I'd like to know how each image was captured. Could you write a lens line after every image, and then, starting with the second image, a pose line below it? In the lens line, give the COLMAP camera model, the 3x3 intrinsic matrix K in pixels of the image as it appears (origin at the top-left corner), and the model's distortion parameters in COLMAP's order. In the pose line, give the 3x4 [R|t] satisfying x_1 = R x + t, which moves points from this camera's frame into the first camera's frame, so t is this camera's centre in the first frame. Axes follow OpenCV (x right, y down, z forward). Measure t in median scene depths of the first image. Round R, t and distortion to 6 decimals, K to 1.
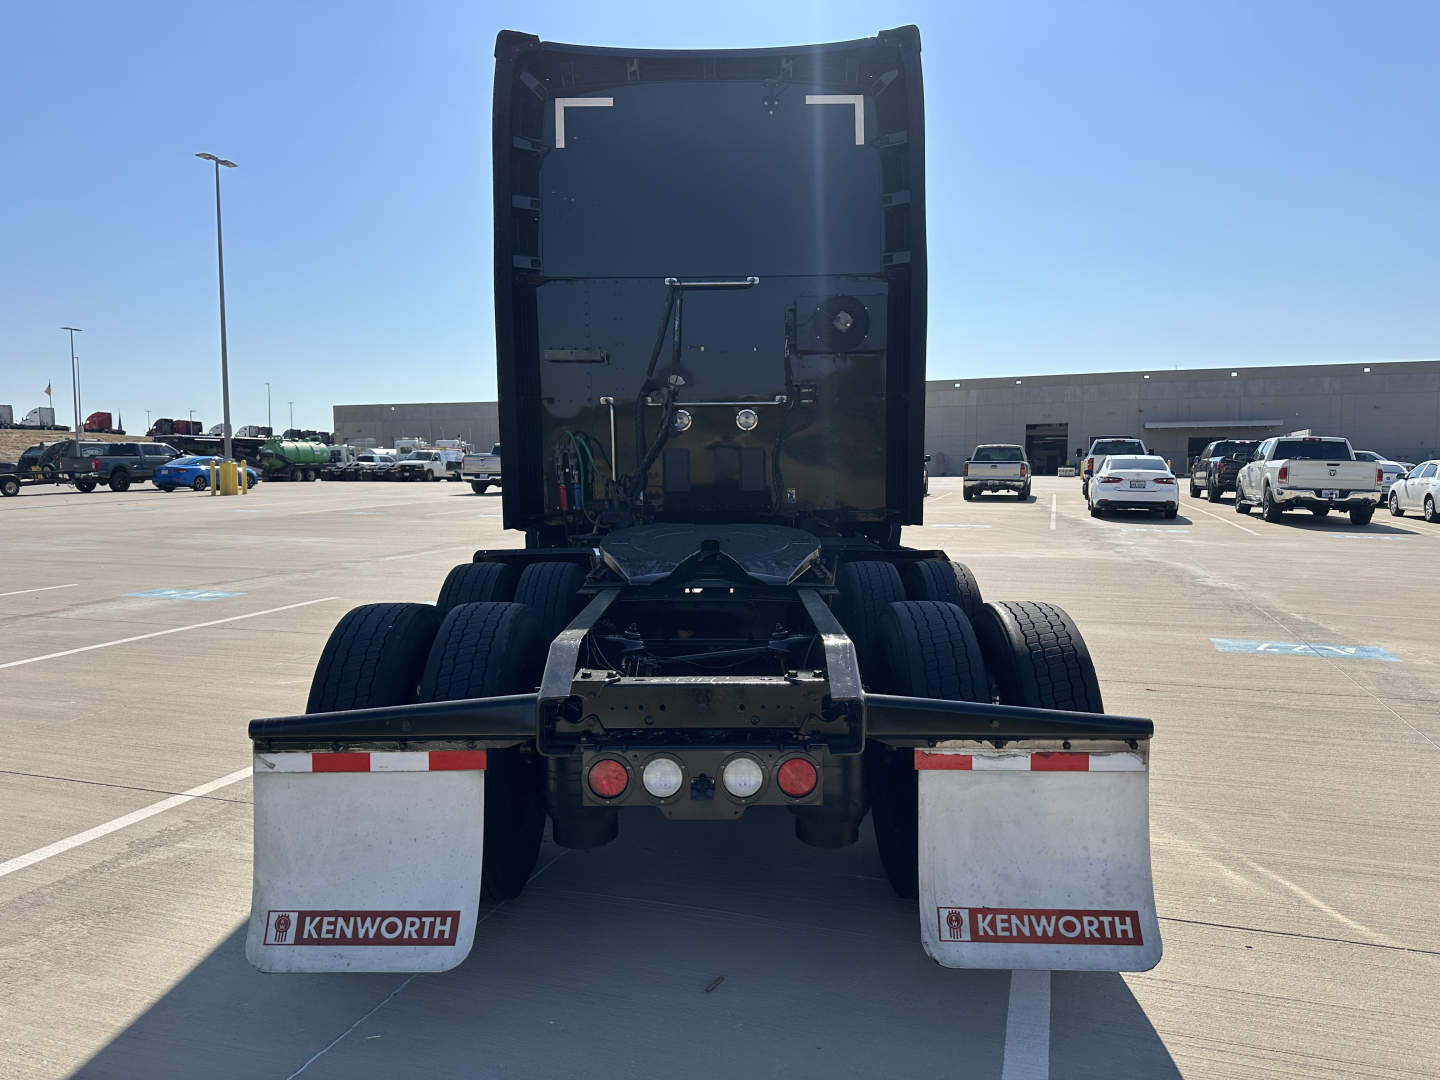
lens RADIAL K [[1019.2, 0, 711.8], [0, 1019.2, 541.1], [0, 0, 1]] dist [0.036080, -0.039825]
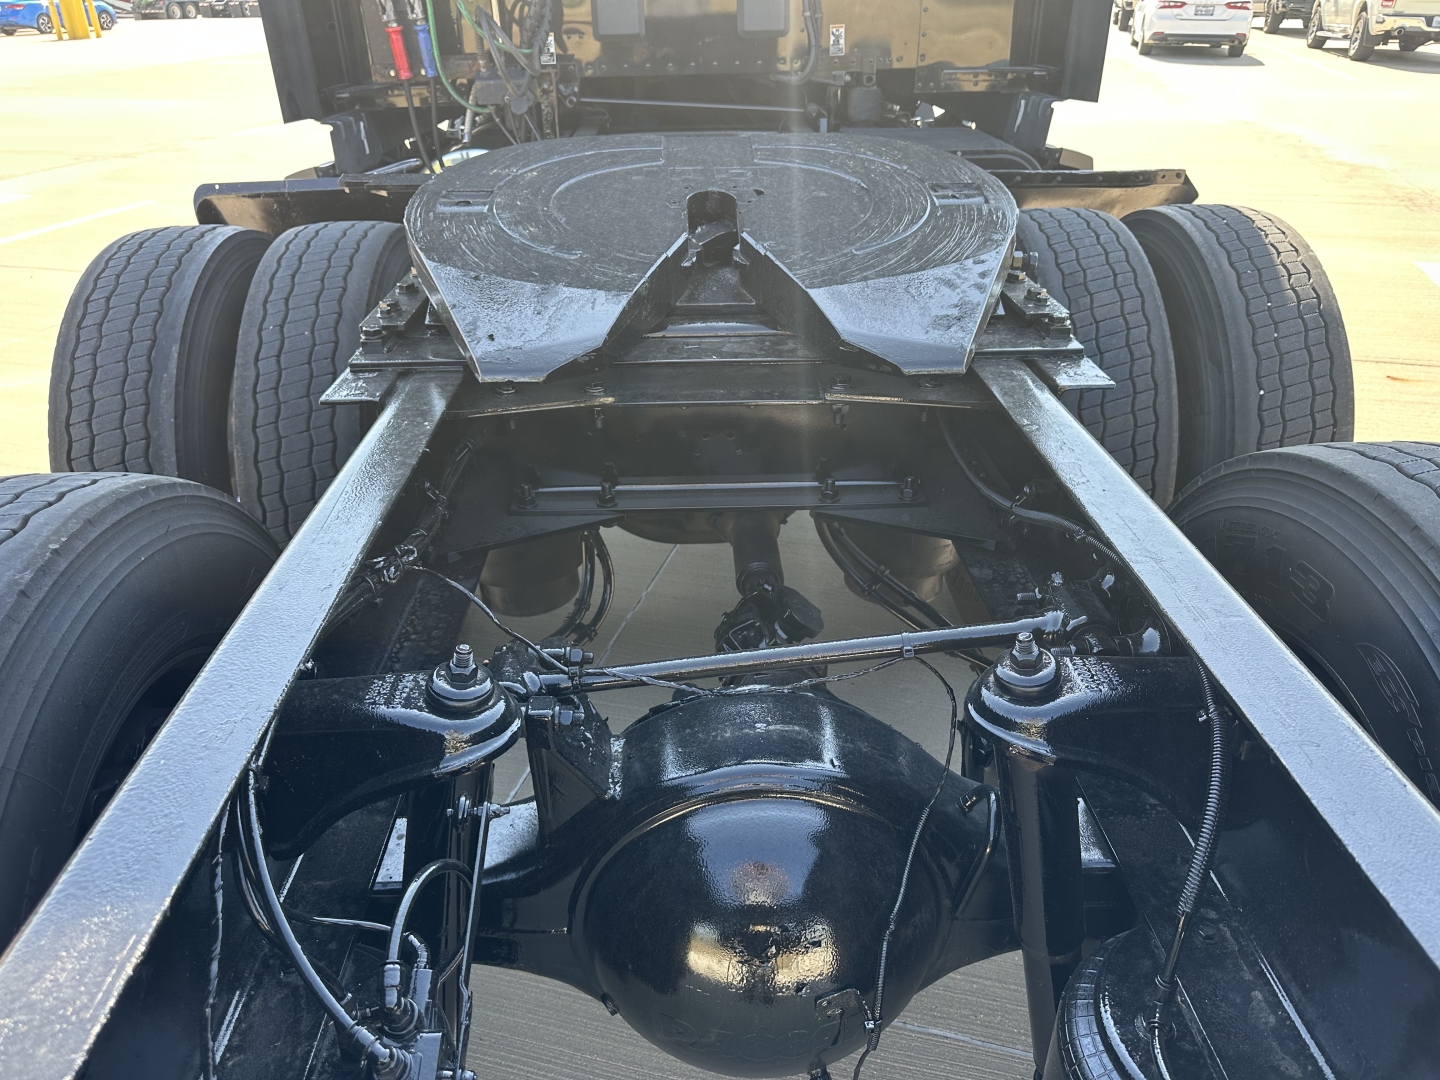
lens RADIAL K [[1032.6, 0, 714.1], [0, 1032.6, 544.6], [0, 0, 1]] dist [0.022961, -0.024521]
pose [[0.999127, -0.027983, 0.031024, -0.002849], [0.013090, 0.914840, 0.403605, -0.006544], [-0.039676, -0.402847, 0.914407, 0.113943]]
